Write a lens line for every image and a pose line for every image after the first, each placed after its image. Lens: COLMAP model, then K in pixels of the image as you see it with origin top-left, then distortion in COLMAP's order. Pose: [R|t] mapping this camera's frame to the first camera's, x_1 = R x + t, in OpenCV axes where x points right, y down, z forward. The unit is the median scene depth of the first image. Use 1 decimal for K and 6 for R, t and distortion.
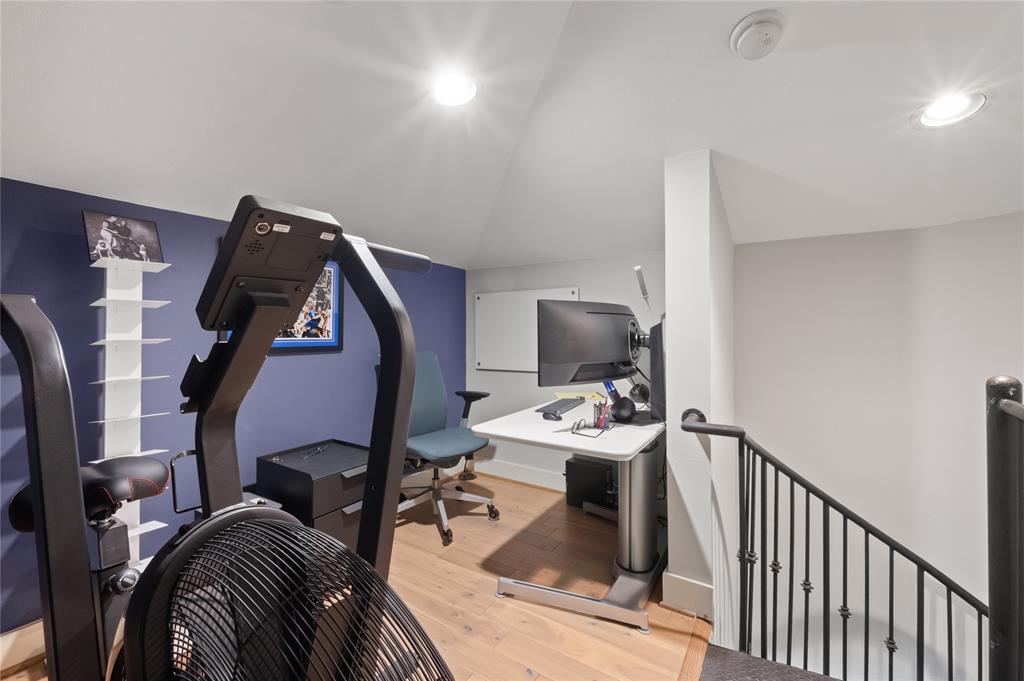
lens RADIAL K [[423.1, 0, 512.0], [0, 423.1, 340.5], [0, 0, 1]] dist [0.000825, -0.000154]
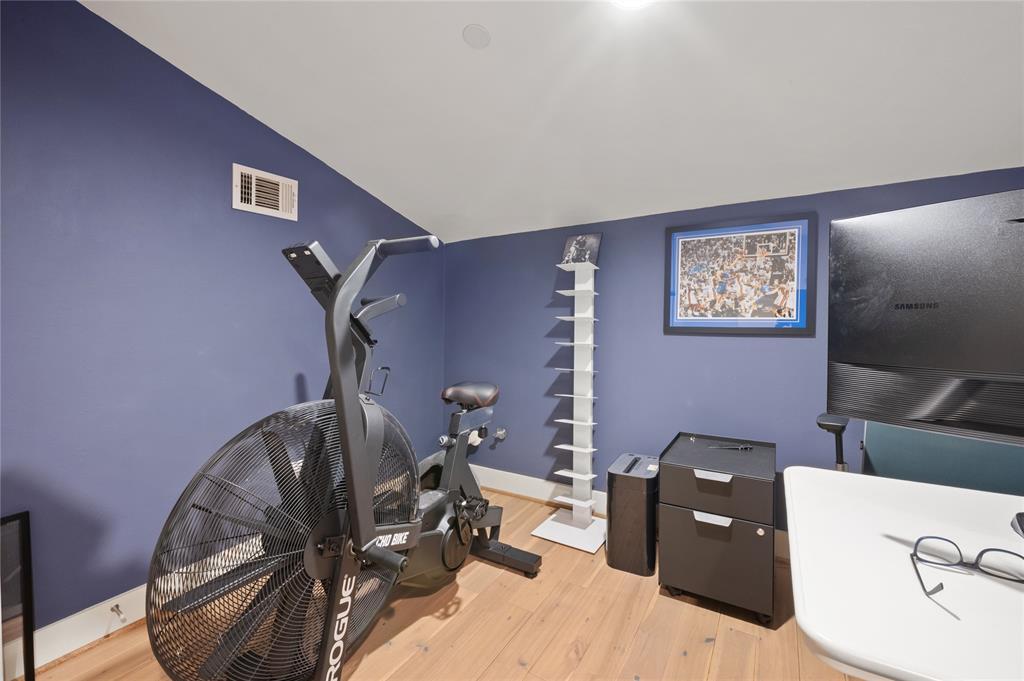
lens RADIAL K [[429.1, 0, 508.9], [0, 429.1, 336.1], [0, 0, 1]] dist [-0.000667, -0.000146]
pose [[0.009808, 0.045141, -0.998932, 0.376704], [-0.012176, 0.998912, 0.045020, -0.001296], [0.999878, 0.011721, 0.010347, 0.467588]]
